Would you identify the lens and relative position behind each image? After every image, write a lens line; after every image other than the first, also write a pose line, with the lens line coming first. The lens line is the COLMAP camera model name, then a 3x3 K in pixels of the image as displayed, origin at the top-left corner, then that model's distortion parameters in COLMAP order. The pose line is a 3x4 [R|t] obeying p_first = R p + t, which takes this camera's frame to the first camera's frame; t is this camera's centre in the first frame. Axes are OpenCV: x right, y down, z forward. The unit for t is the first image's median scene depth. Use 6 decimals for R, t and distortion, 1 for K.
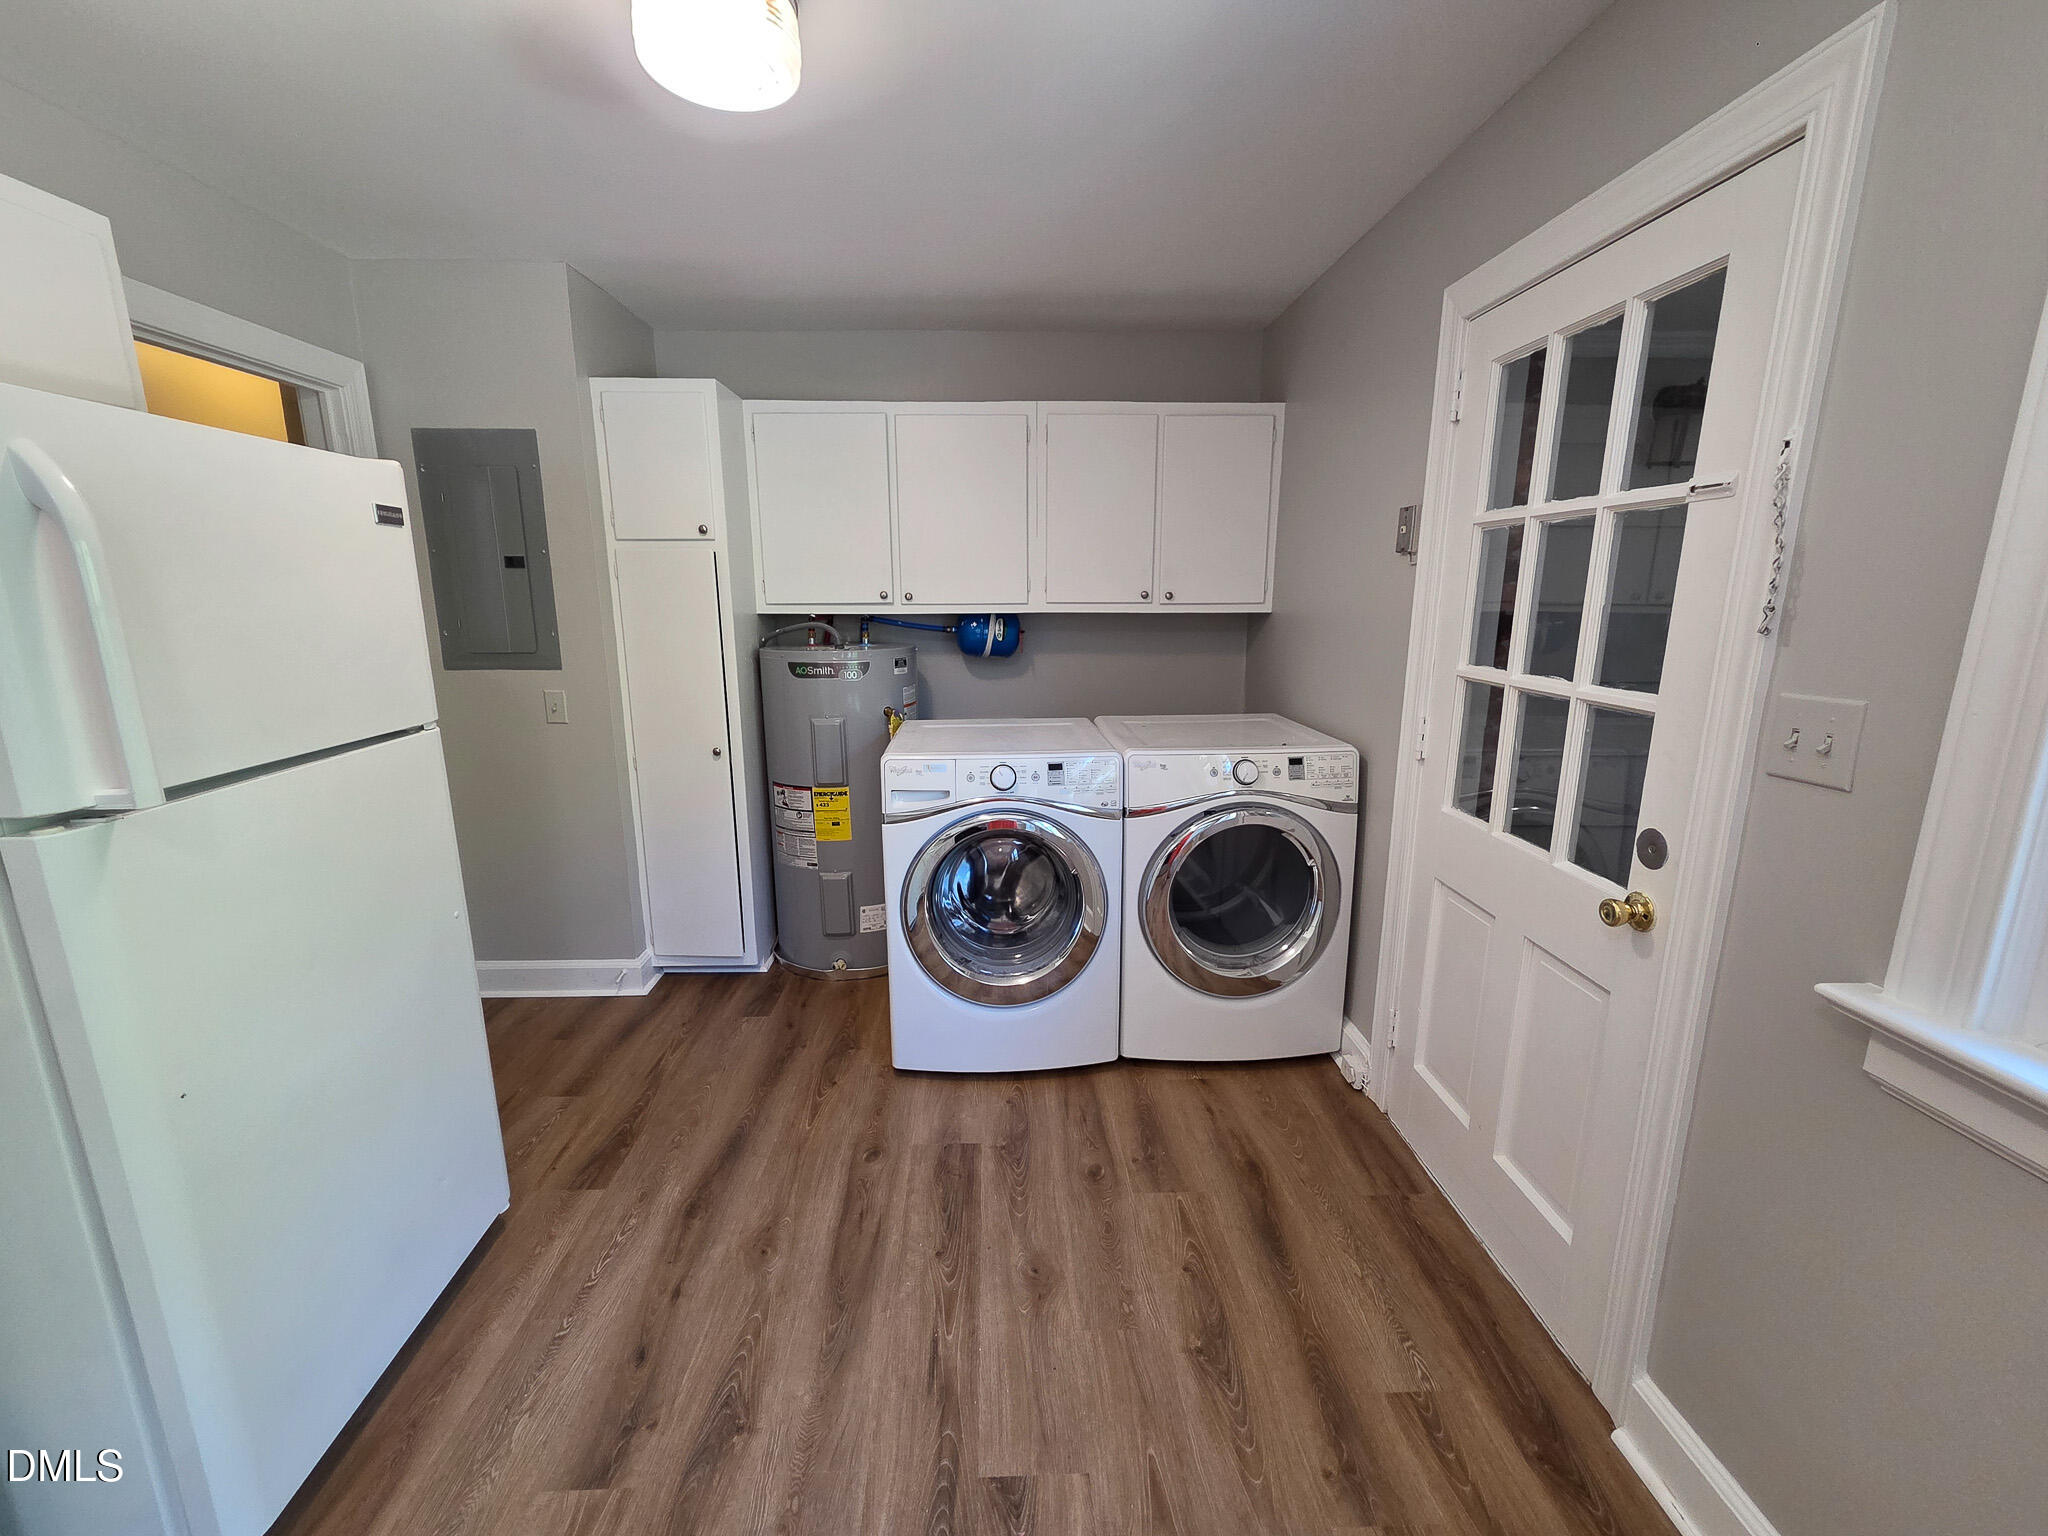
lens RADIAL K [[844.3, 0, 1018.3], [0, 844.3, 767.8], [0, 0, 1]] dist [0.003139, 0.000554]
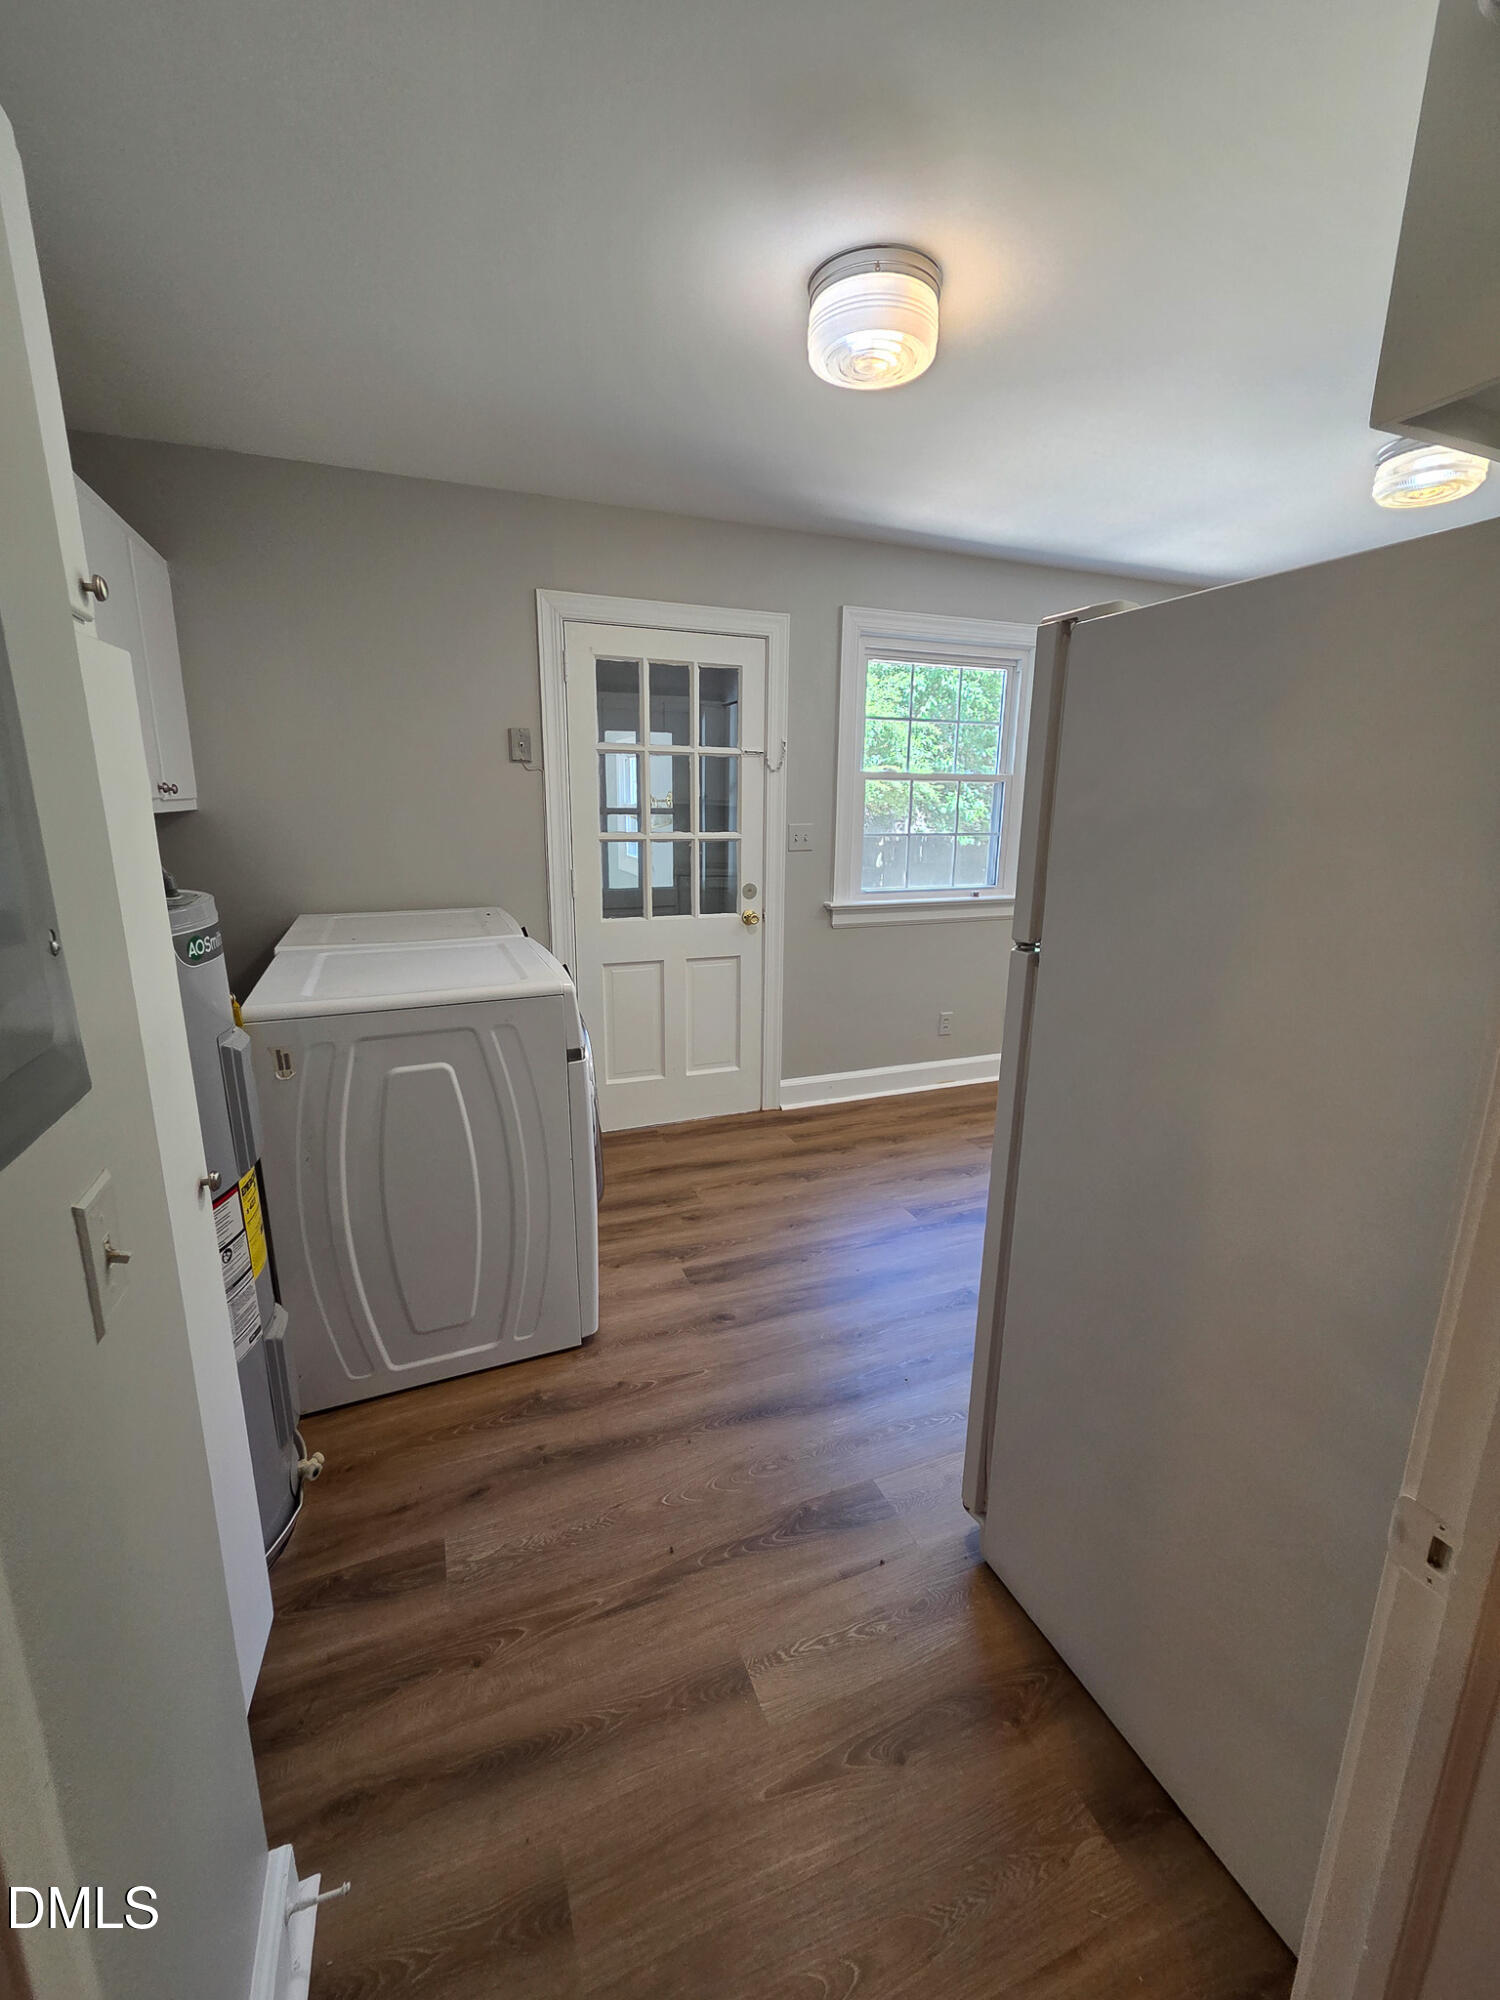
lens RADIAL K [[824.5, 0, 751.5], [0, 824.5, 994.3], [0, 0, 1]] dist [0.003139, 0.000554]
pose [[-0.342282, -0.217820, 0.914001, -0.933784], [0.187965, 0.937221, 0.293744, -0.199476], [-0.920604, 0.272344, -0.279851, 1.024566]]
